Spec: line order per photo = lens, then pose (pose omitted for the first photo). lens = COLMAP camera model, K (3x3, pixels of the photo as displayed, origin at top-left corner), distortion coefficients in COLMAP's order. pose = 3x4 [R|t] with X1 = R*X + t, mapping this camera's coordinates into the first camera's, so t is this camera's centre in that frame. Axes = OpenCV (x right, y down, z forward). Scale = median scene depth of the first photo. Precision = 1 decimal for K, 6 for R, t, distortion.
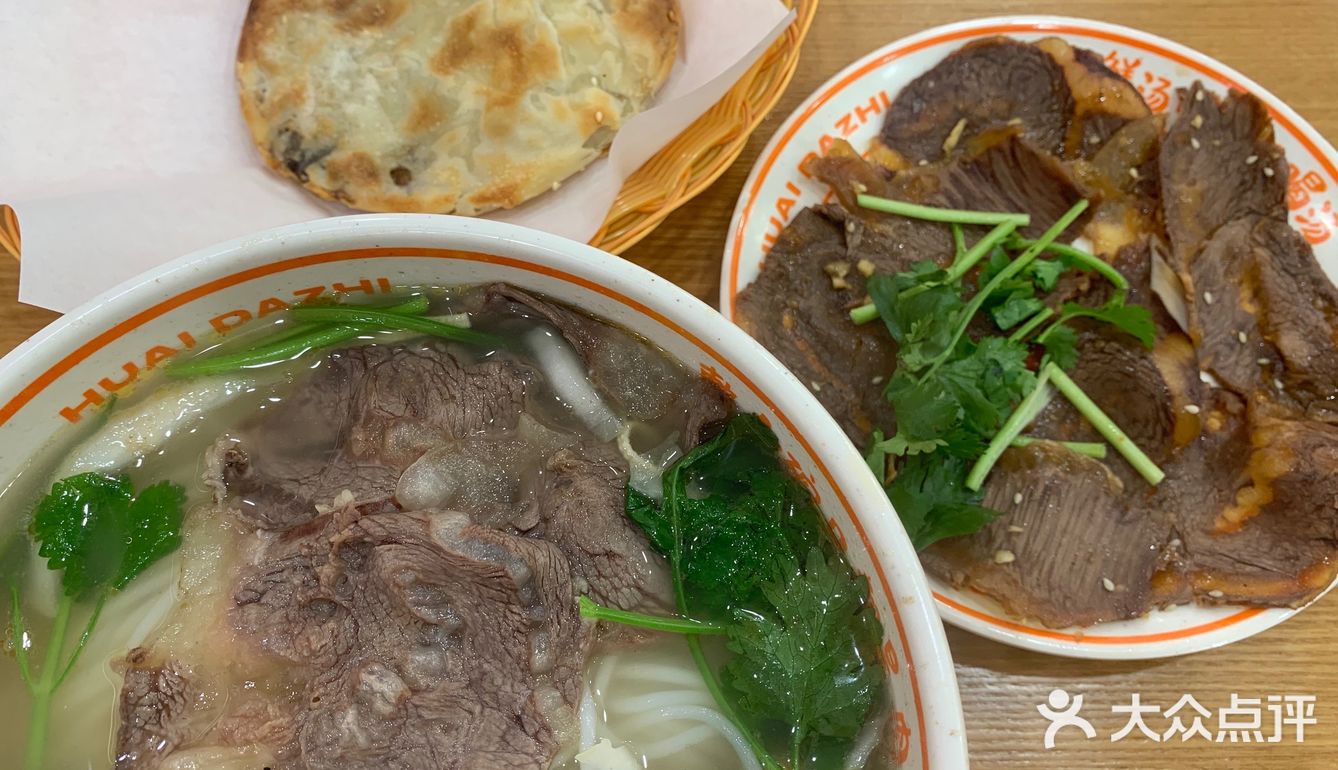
lens RADIAL K [[1050.6, 0, 671.3], [0, 1050.6, 315.5], [0, 0, 1]] dist [-0.011884, -0.061560]
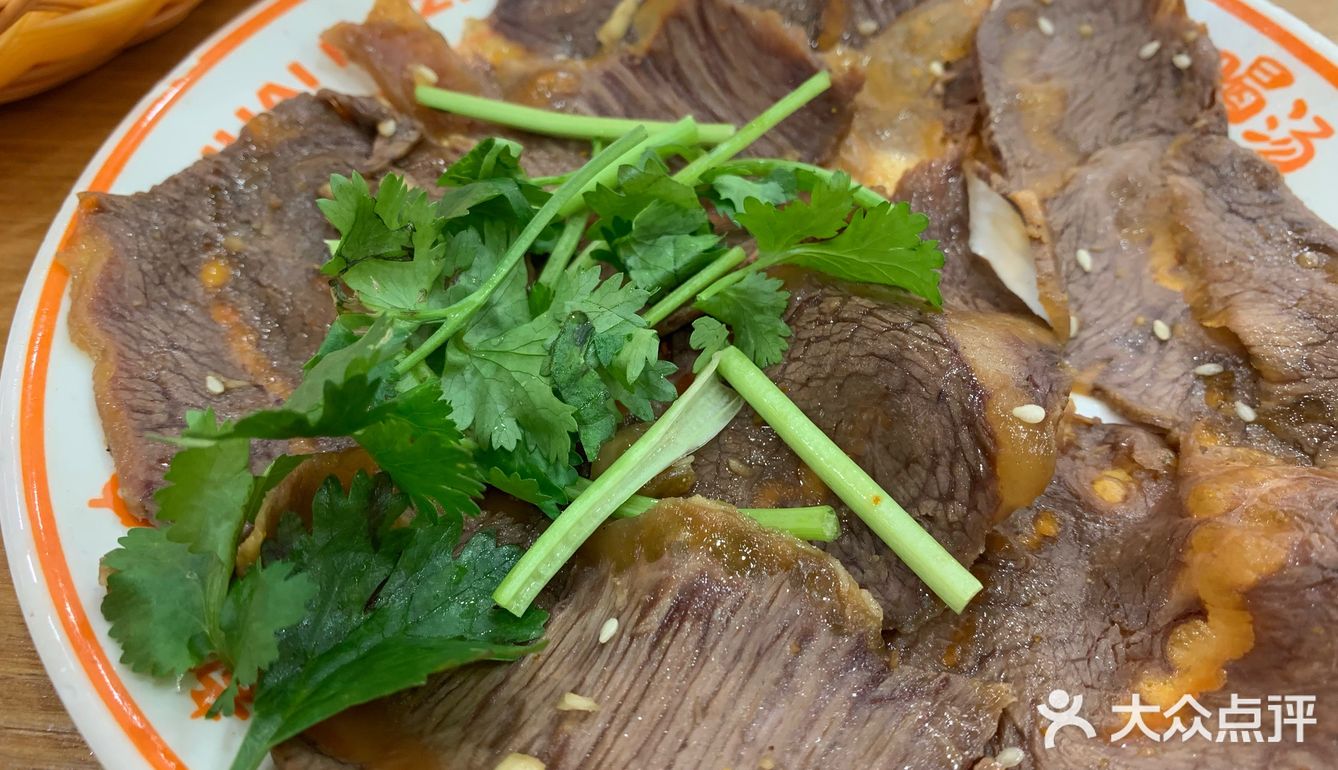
lens RADIAL K [[1050.6, 0, 671.3], [0, 1050.6, 315.5], [0, 0, 1]] dist [-0.011884, -0.061560]
pose [[0.999609, 0.017064, -0.022141, 0.342444], [-0.023012, 0.952004, -0.305219, 0.171980], [0.015870, 0.305609, 0.952025, 0.549450]]
